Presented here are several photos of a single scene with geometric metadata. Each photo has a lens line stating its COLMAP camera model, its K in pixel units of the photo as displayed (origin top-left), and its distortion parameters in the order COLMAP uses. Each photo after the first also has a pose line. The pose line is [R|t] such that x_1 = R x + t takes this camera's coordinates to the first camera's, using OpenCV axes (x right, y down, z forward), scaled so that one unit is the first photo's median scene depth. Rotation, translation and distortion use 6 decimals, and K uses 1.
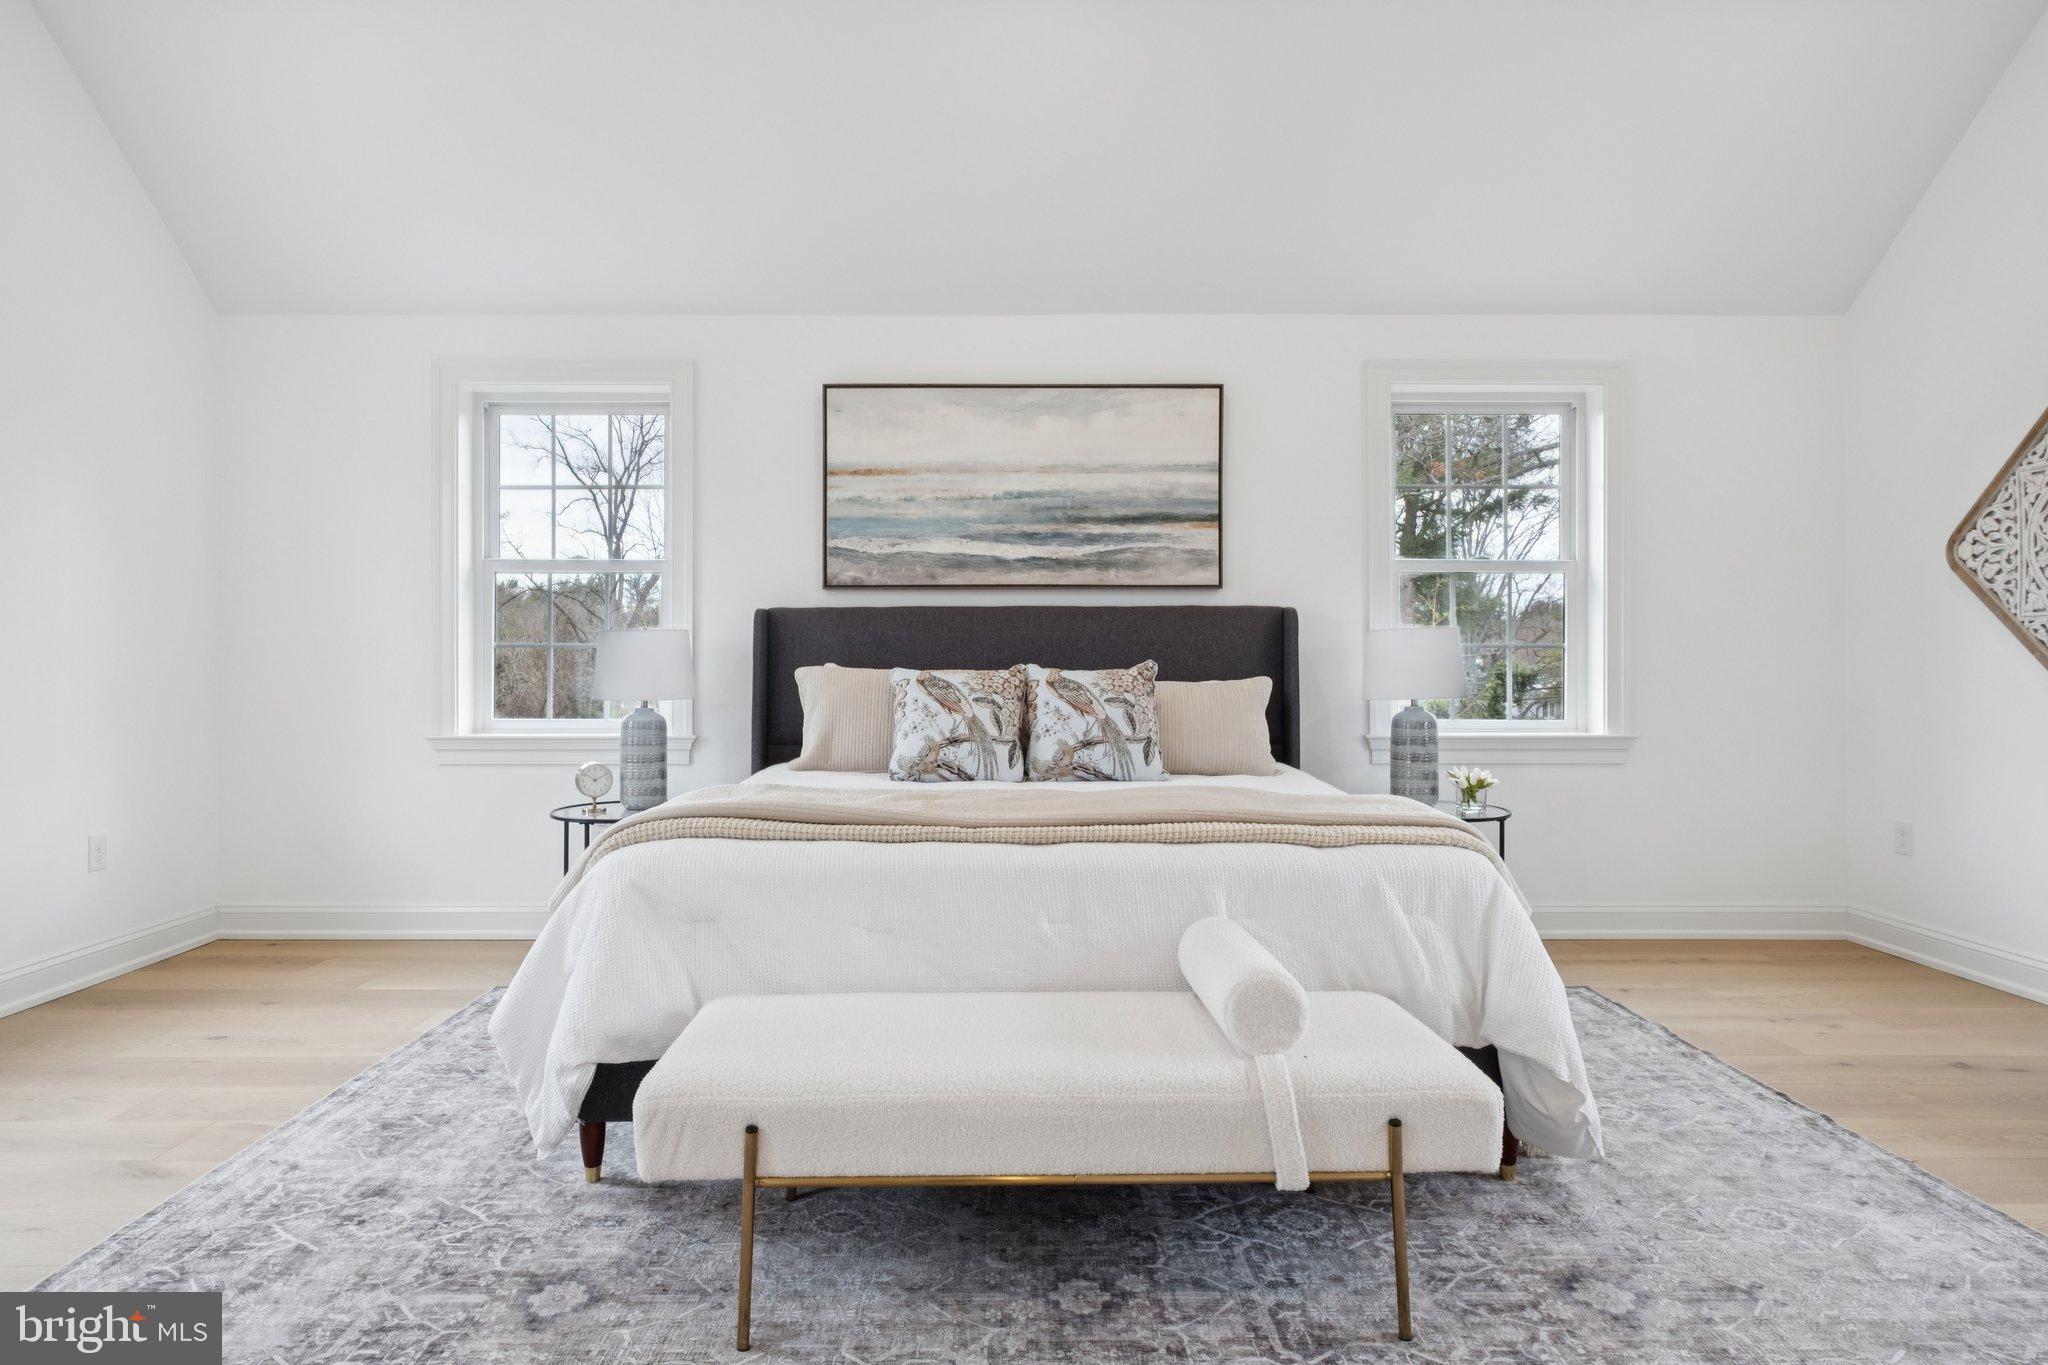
lens RADIAL K [[1195.7, 0, 1018.8], [0, 1195.7, 672.7], [0, 0, 1]] dist [-0.002020, 0.004026]
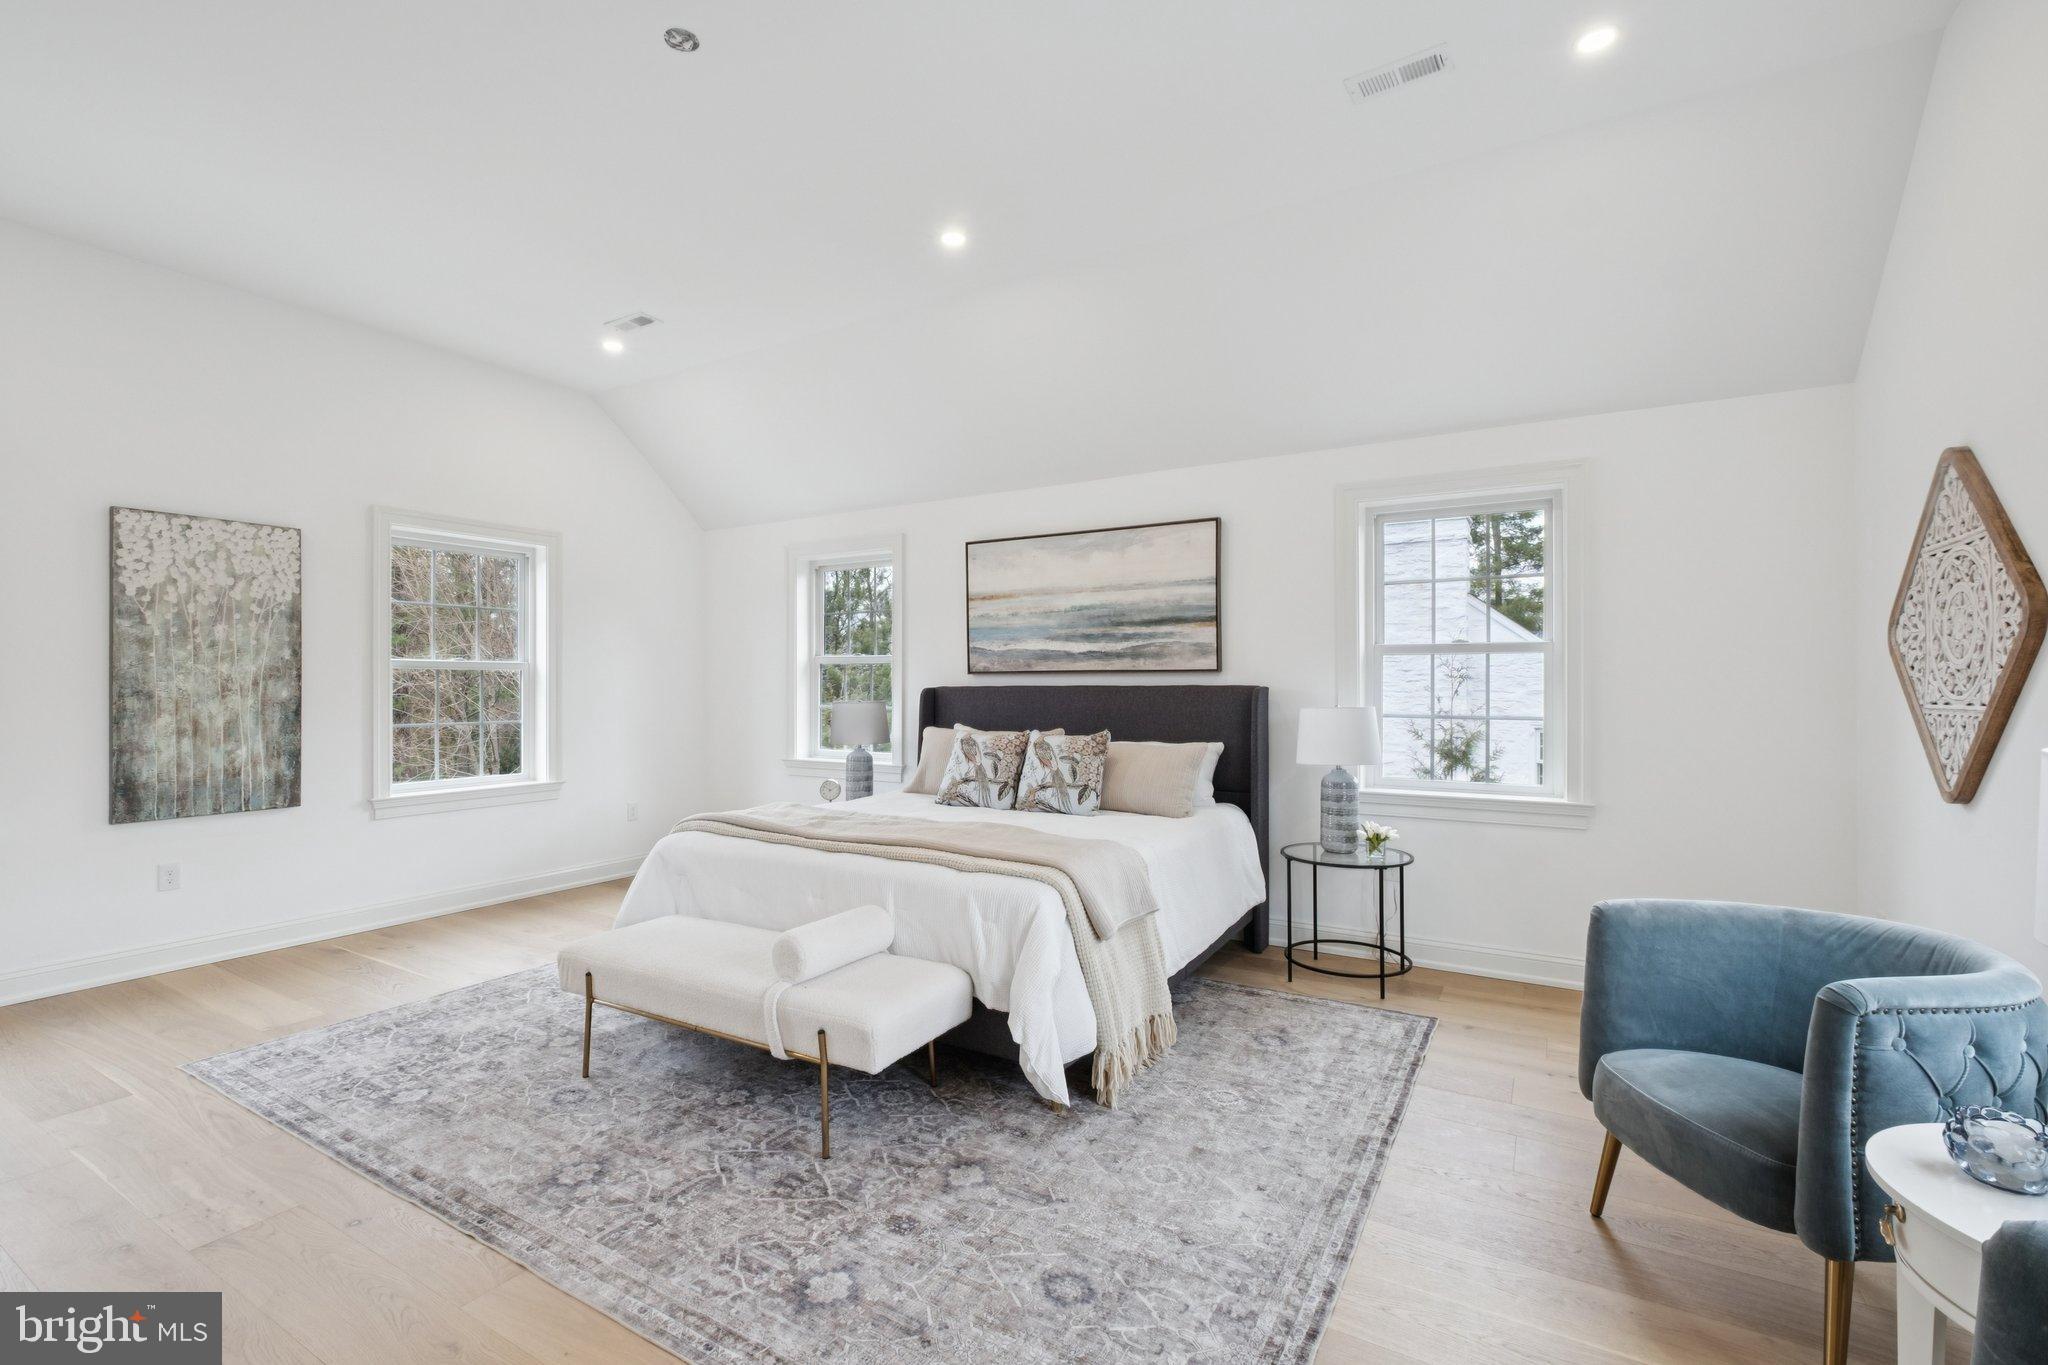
lens RADIAL K [[916.9, 0, 973.3], [0, 916.9, 697.7], [0, 0, 1]] dist [-0.001327, -0.002360]
pose [[0.846560, 0.005769, -0.532262, 0.479794], [-0.003863, 0.999982, 0.004694, -0.045682], [0.532279, -0.001918, 0.846567, -0.001991]]
